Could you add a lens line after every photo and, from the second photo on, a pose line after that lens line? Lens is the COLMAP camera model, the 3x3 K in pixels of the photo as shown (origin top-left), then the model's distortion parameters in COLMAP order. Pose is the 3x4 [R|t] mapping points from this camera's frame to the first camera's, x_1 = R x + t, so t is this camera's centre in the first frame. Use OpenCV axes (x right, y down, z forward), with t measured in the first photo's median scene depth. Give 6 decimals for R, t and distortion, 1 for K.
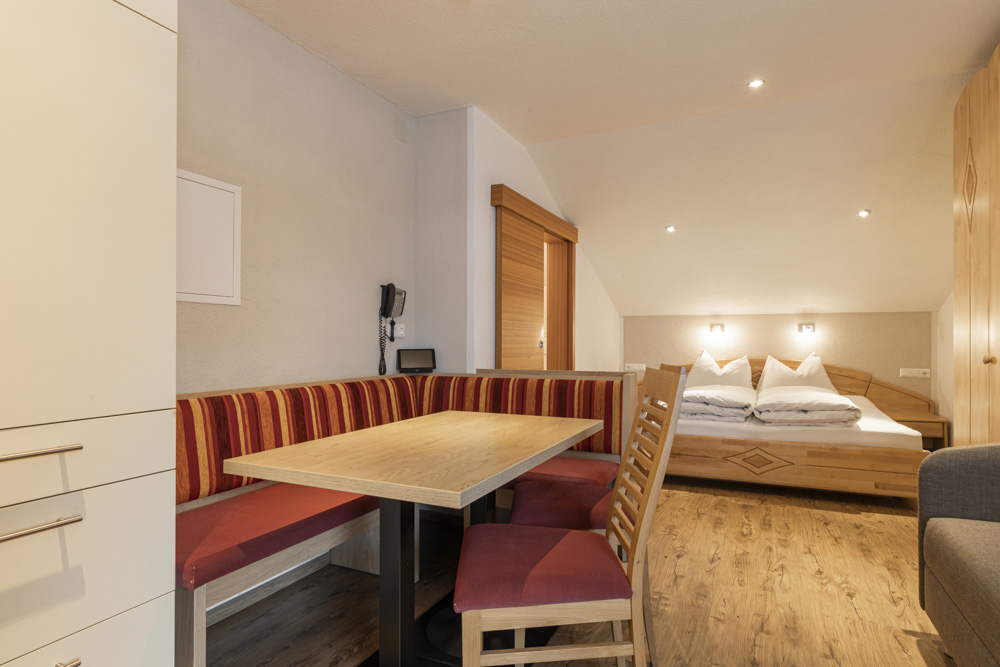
lens RADIAL K [[548.7, 0, 484.2], [0, 548.7, 335.4], [0, 0, 1]] dist [-0.003244, 0.000126]
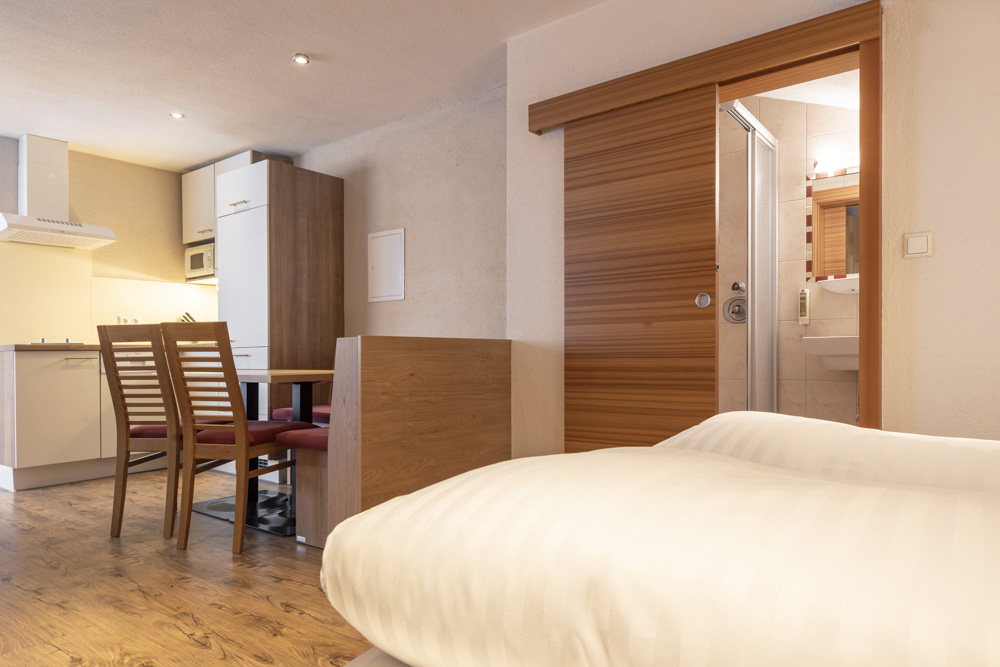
lens RADIAL K [[628.7, 0, 551.8], [0, 628.7, 349.0], [0, 0, 1]] dist [0.000615, 0.001570]
pose [[-0.152424, -0.005142, -0.988302, 0.965956], [0.019462, 0.999777, -0.008204, 0.085988], [0.988124, -0.020485, -0.152290, 1.224240]]
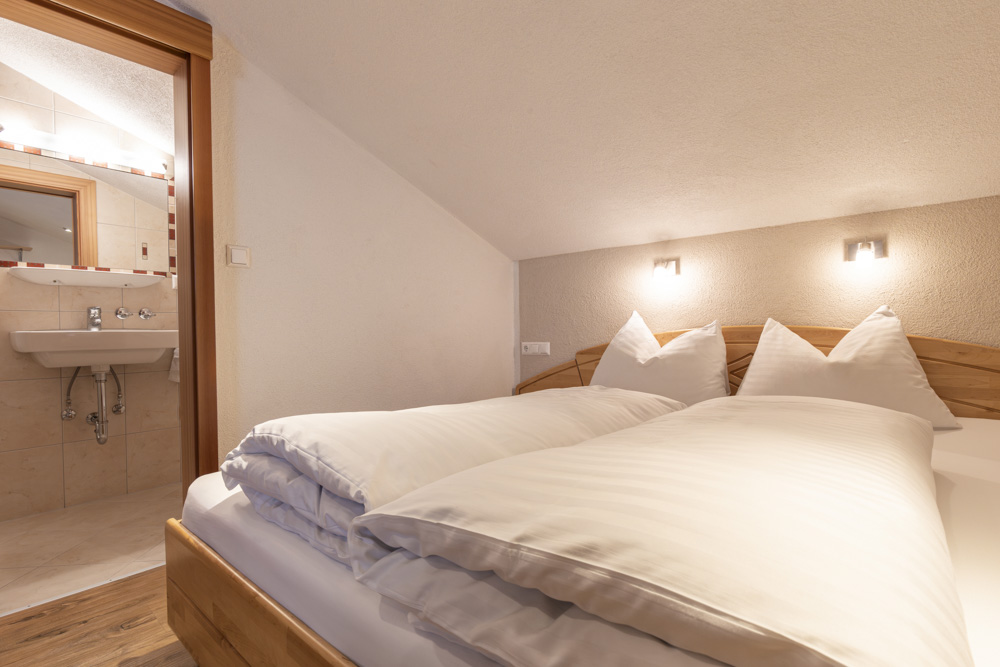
lens RADIAL K [[474.5, 0, 496.0], [0, 474.5, 339.1], [0, 0, 1]] dist [0.001998, 0.000289]
pose [[0.967262, -0.008467, -0.253640, 0.710356], [0.014670, 0.999638, 0.022575, 0.072691], [0.253357, -0.025557, 0.967035, 1.012192]]
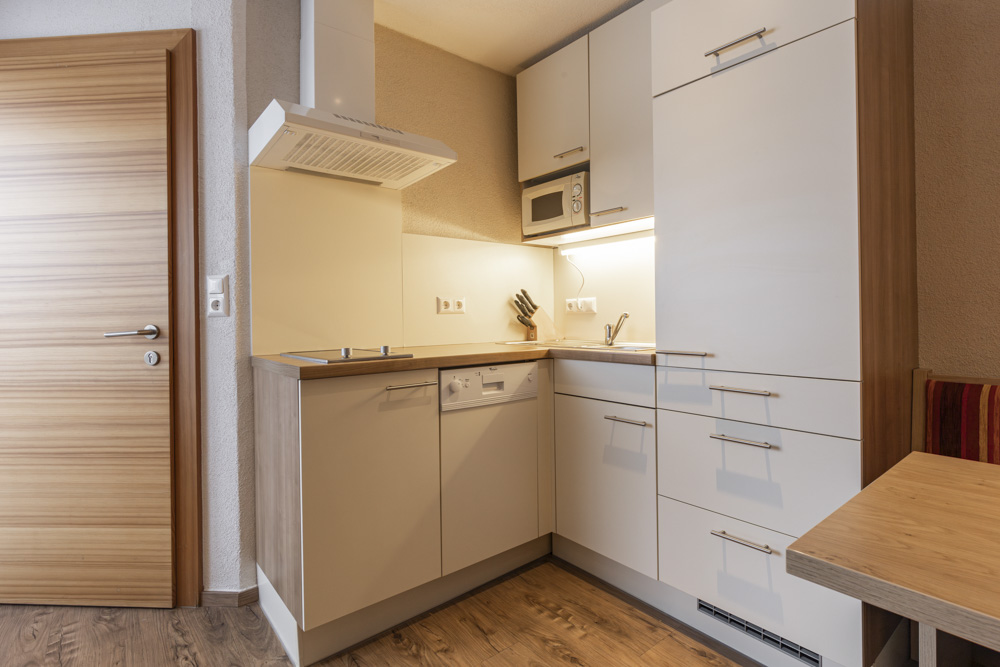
lens RADIAL K [[498.0, 0, 550.8], [0, 498.0, 316.2], [0, 0, 1]] dist [0.000313, 0.000032]
pose [[-0.362272, 0.005581, -0.932056, 0.220064], [0.015881, 0.999874, -0.000185, 0.001015], [0.931937, -0.014869, -0.362315, 0.343071]]
